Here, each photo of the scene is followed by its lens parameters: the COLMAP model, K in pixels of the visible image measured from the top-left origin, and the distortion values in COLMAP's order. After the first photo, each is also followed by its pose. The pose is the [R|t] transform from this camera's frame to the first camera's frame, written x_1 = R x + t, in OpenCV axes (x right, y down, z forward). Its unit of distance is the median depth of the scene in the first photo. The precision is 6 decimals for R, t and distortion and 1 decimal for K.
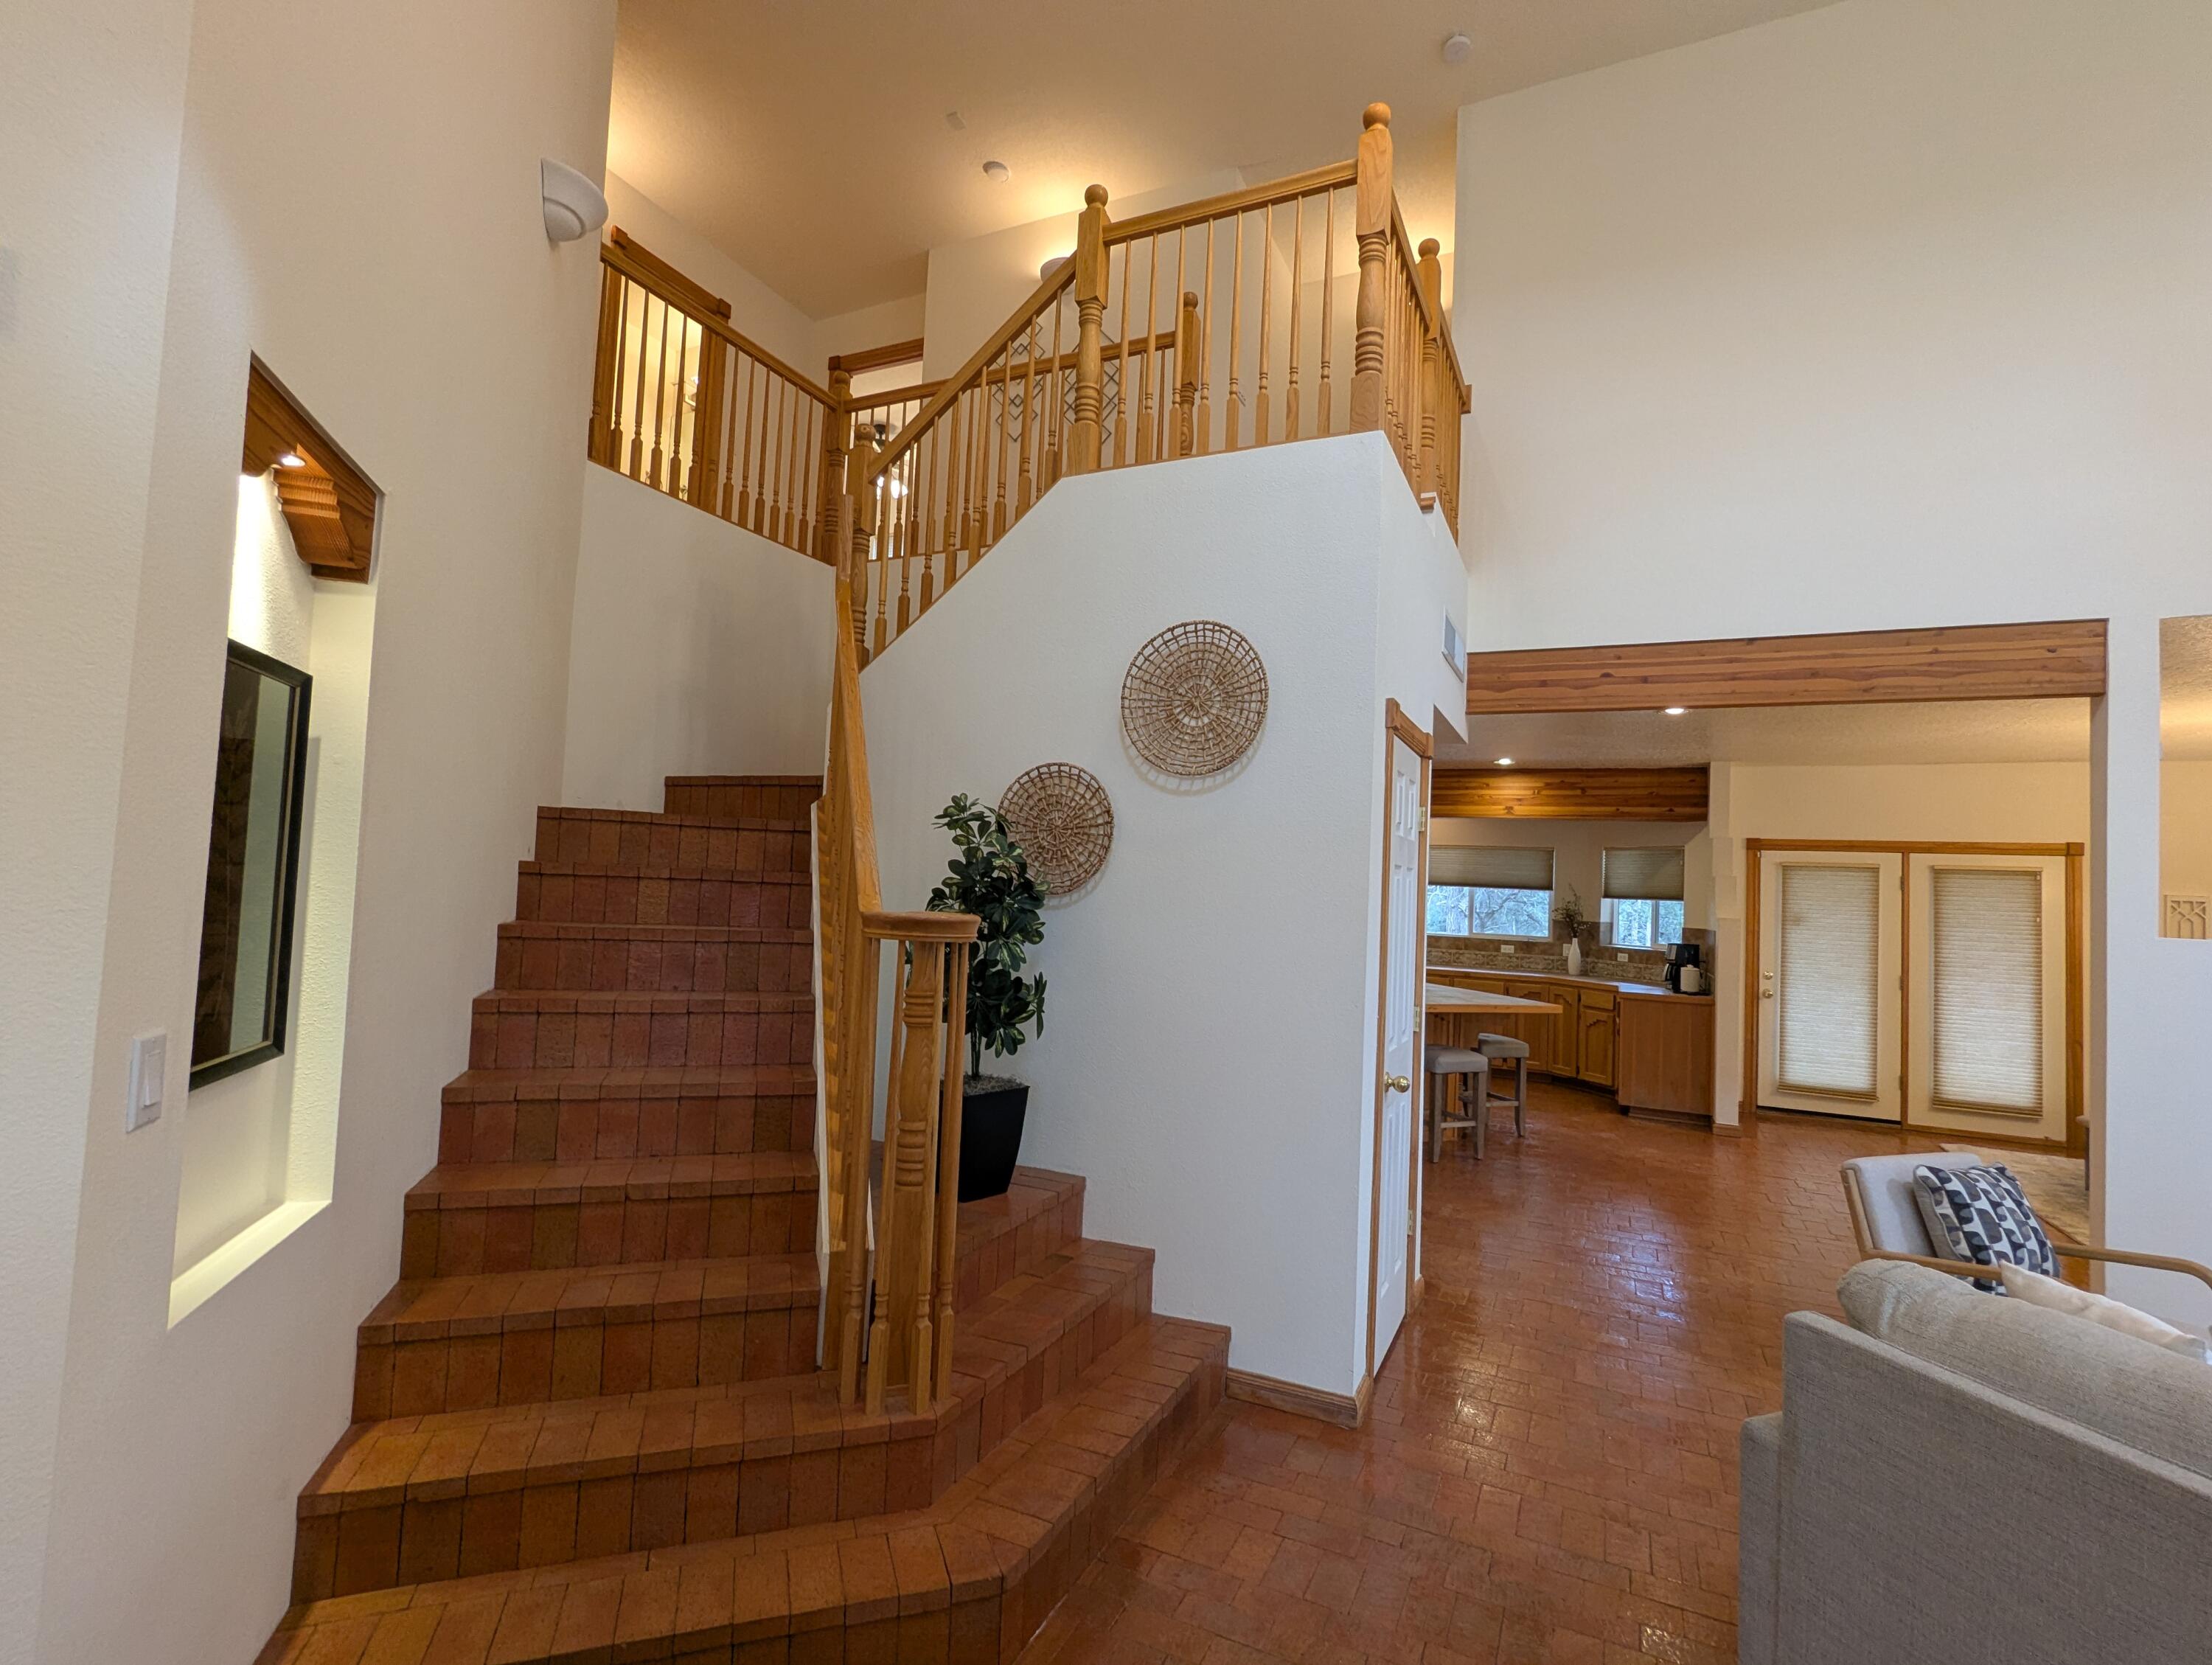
lens RADIAL K [[1043.9, 0, 1114.1], [0, 1043.9, 842.6], [0, 0, 1]] dist [0.003346, 0.000205]
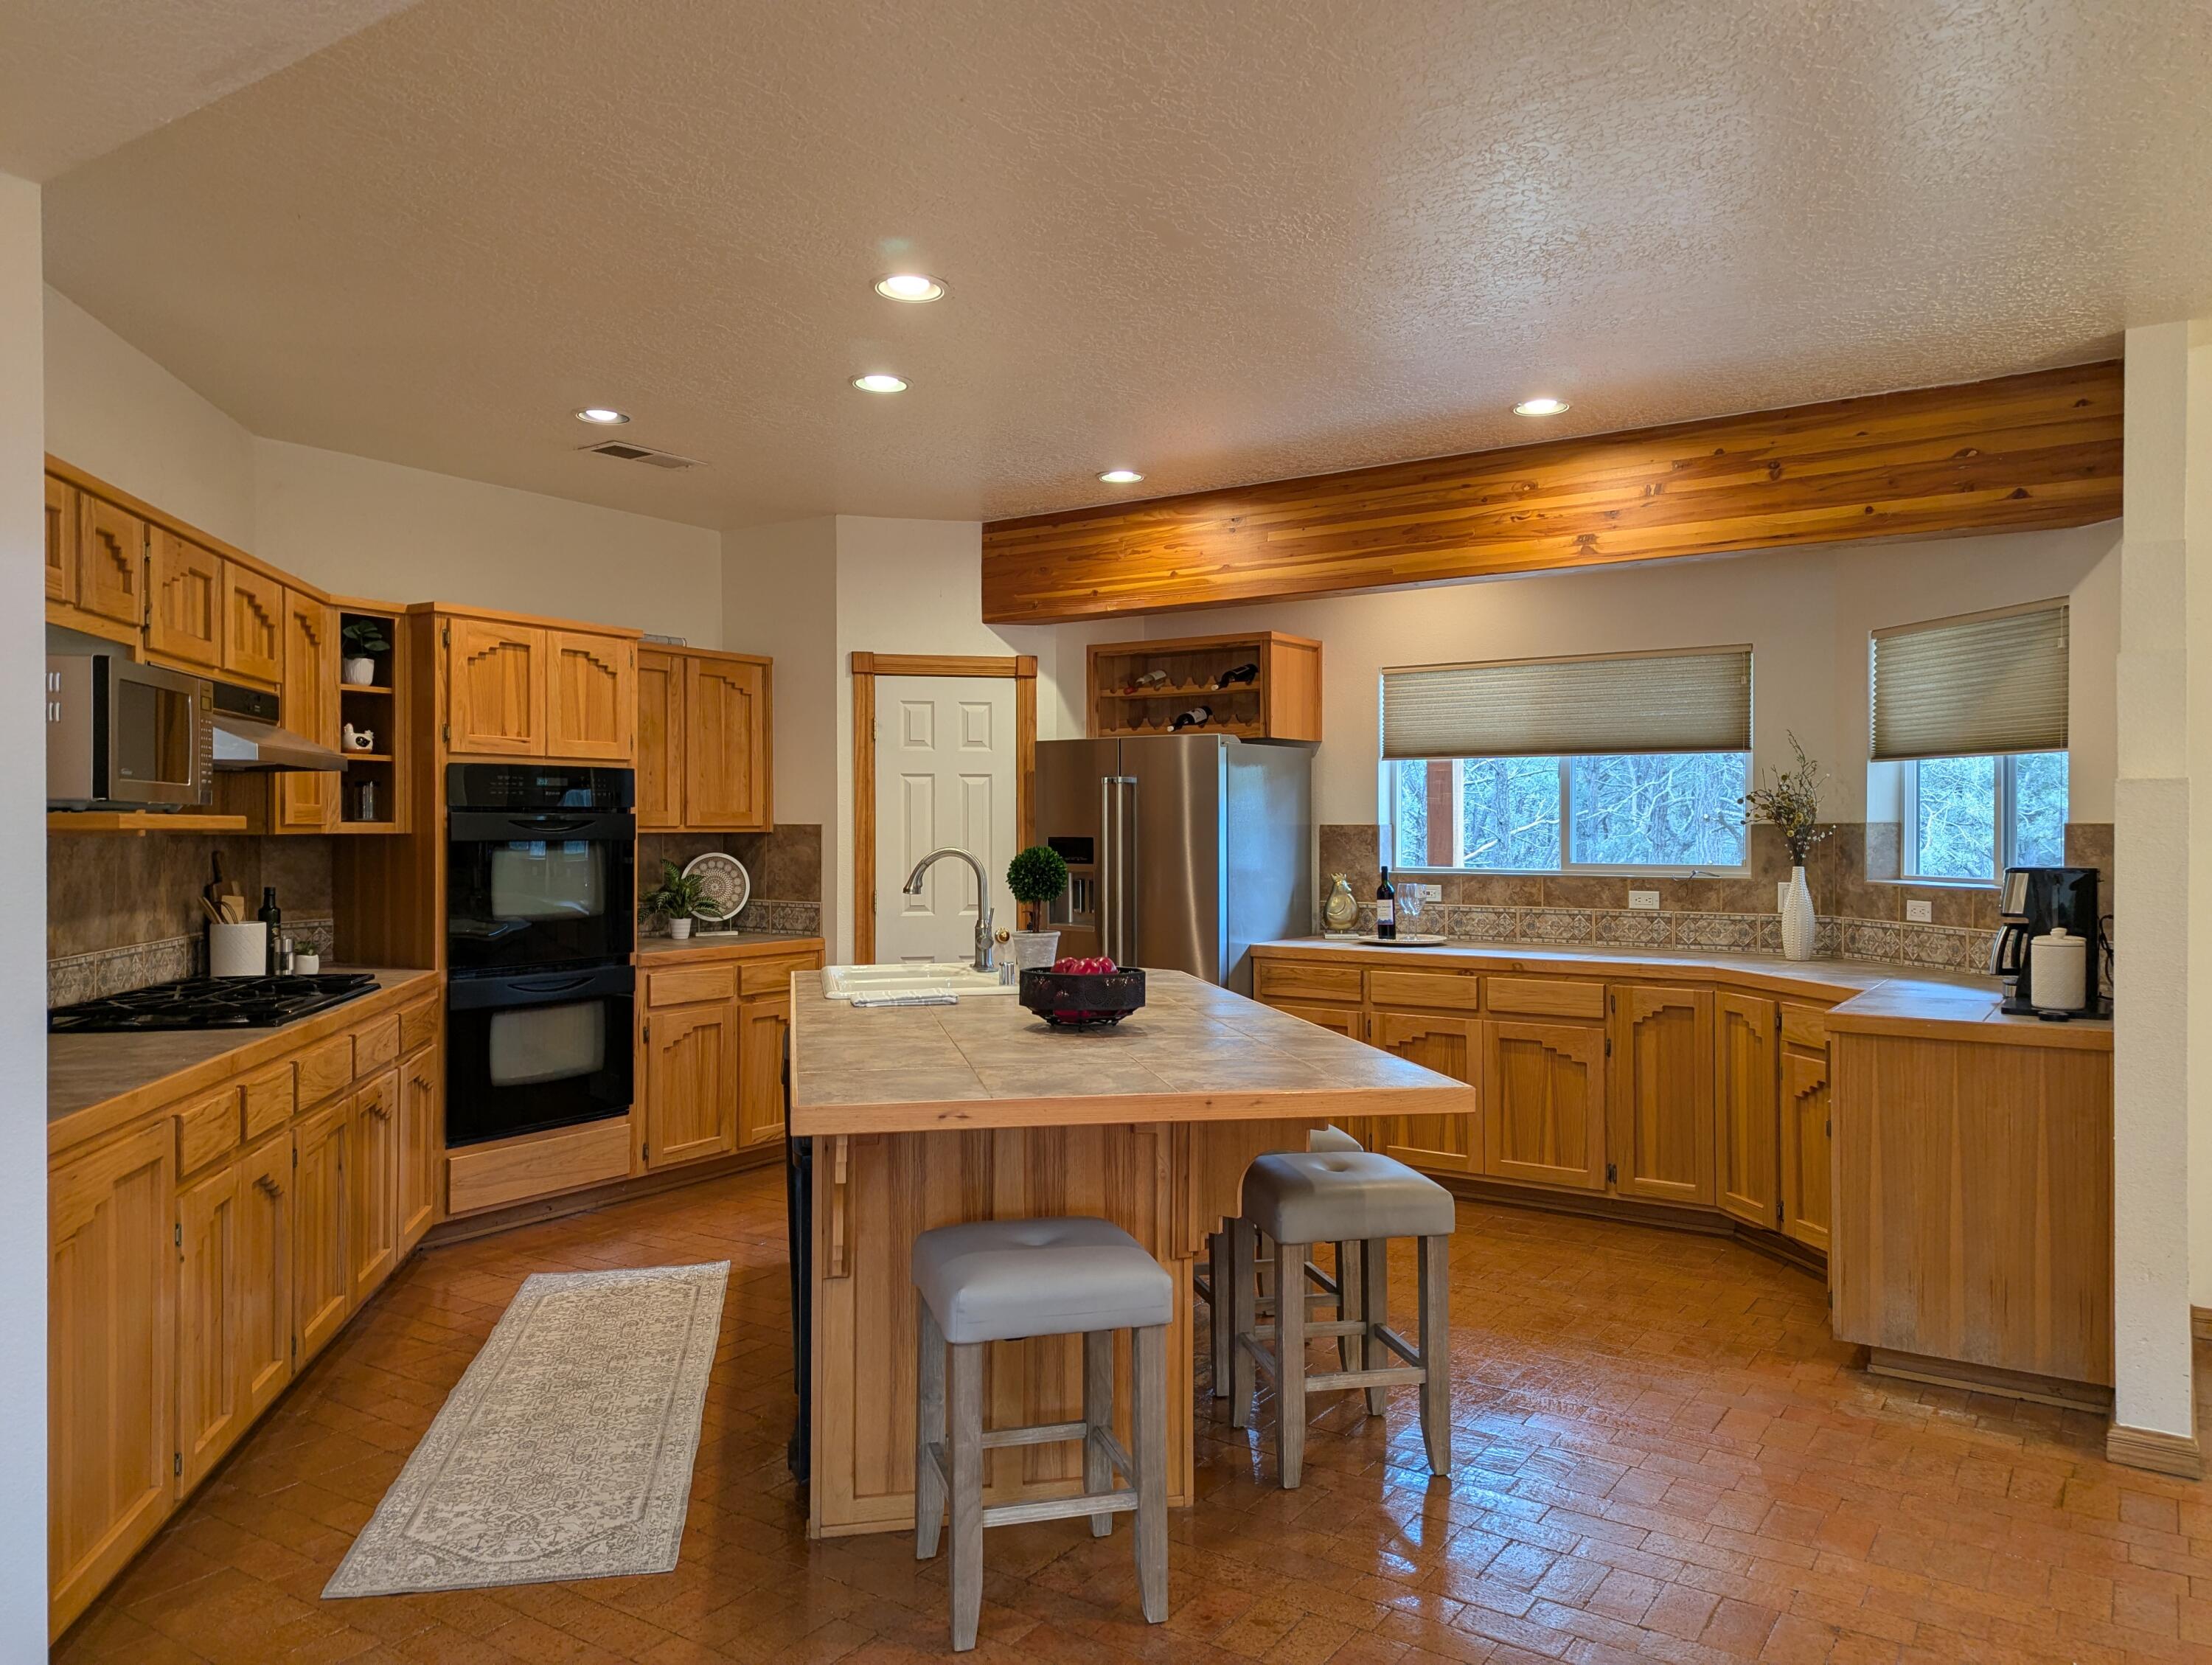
lens RADIAL K [[1551.9, 0, 1102.7], [0, 1551.9, 833.9], [0, 0, 1]] dist [0.064392, -0.050662]
pose [[0.987039, -0.044575, -0.154163, 0.282476], [0.051639, 0.997777, 0.042126, 0.042311], [0.151943, -0.049541, 0.987147, 0.389338]]
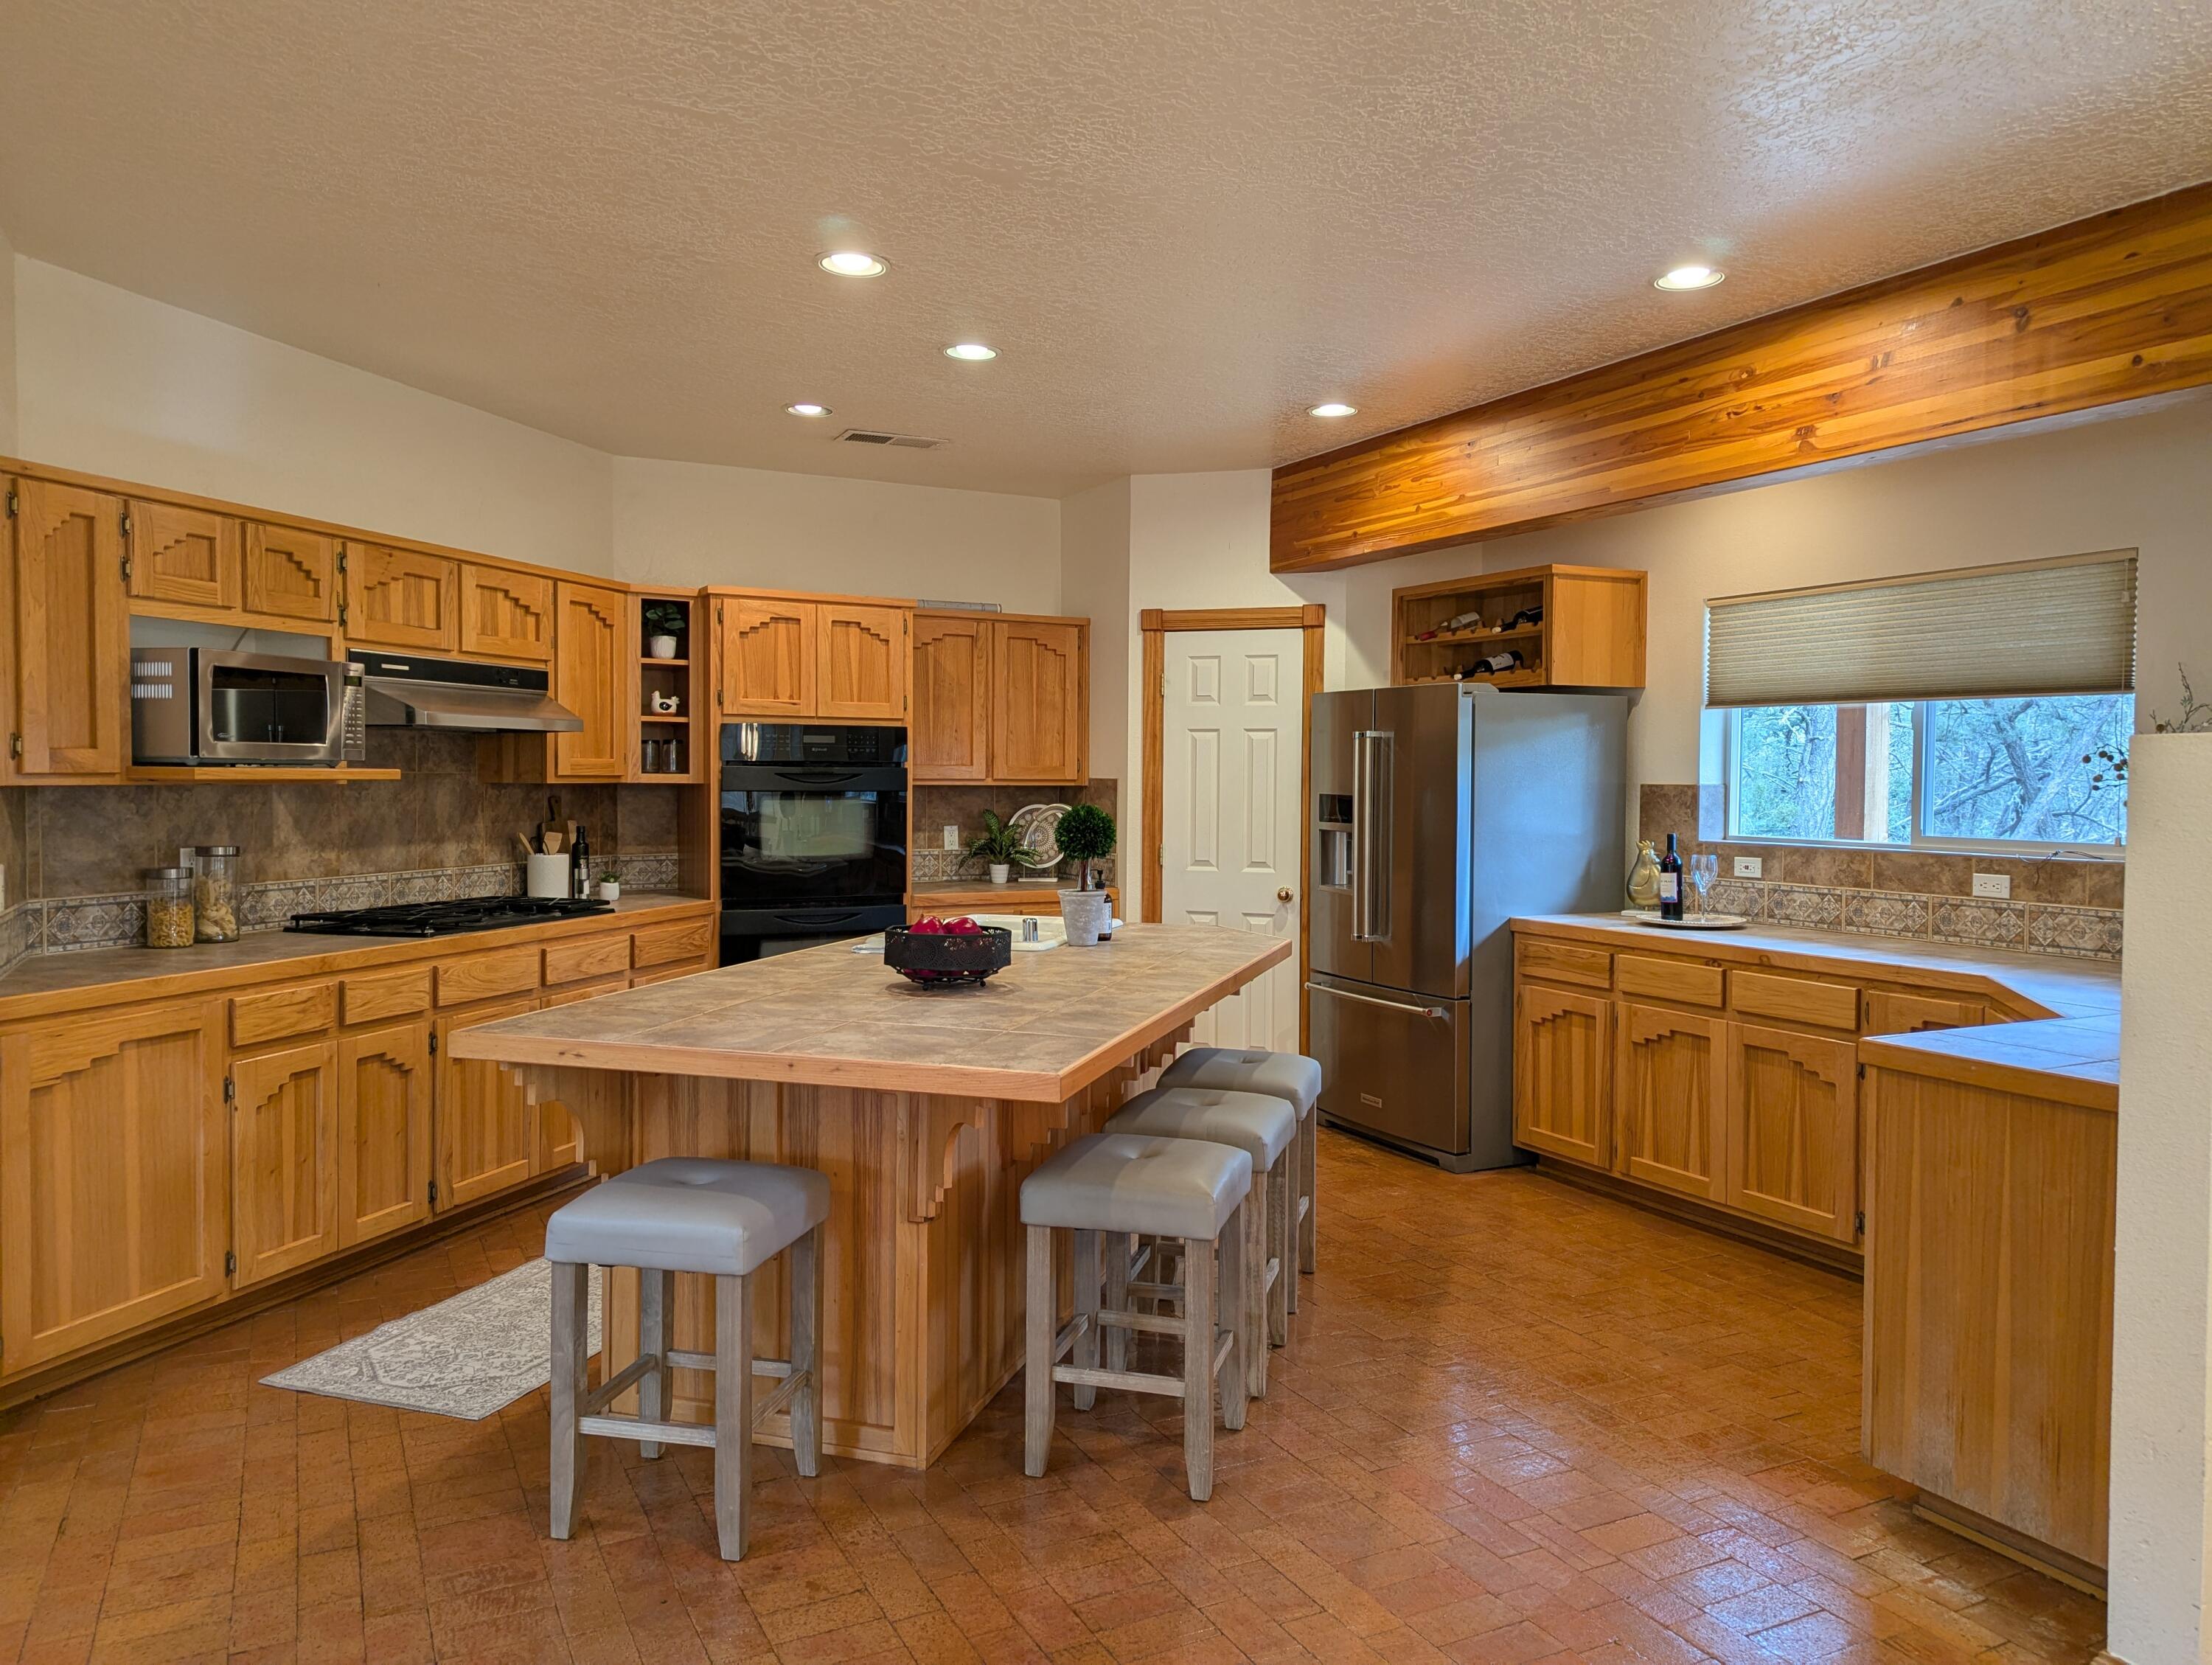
lens RADIAL K [[1551.9, 0, 1099.4], [0, 1551.9, 827.5], [0, 0, 1]] dist [0.064392, -0.050662]
pose [[0.794028, -0.016668, -0.607653, 0.488293], [0.054282, 0.997575, 0.043569, 0.052220], [0.605453, -0.067580, 0.793007, 0.487866]]
